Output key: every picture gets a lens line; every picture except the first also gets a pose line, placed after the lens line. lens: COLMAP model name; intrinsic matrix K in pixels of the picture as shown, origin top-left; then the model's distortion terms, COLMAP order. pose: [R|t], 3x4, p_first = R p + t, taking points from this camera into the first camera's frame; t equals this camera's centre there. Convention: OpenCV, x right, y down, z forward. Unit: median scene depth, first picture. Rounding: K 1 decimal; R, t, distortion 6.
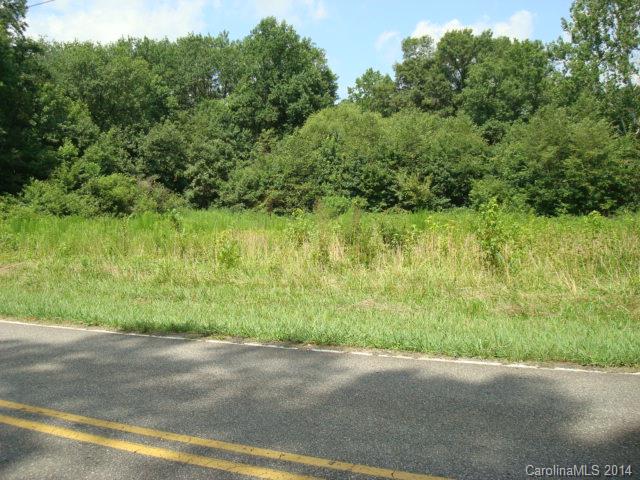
lens RADIAL K [[667.5, 0, 321.4], [0, 667.5, 236.3], [0, 0, 1]] dist [-0.080819, -0.140117]
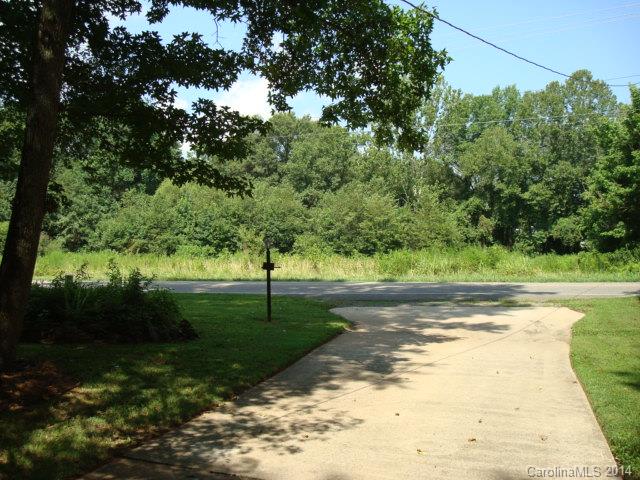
lens RADIAL K [[667.5, 0, 321.4], [0, 667.5, 236.3], [0, 0, 1]] dist [-0.080819, -0.140117]
pose [[0.962159, 0.027480, 0.271099, -0.078031], [-0.005860, 0.996759, -0.080238, 0.022749], [-0.272426, 0.075613, 0.959201, -0.275351]]
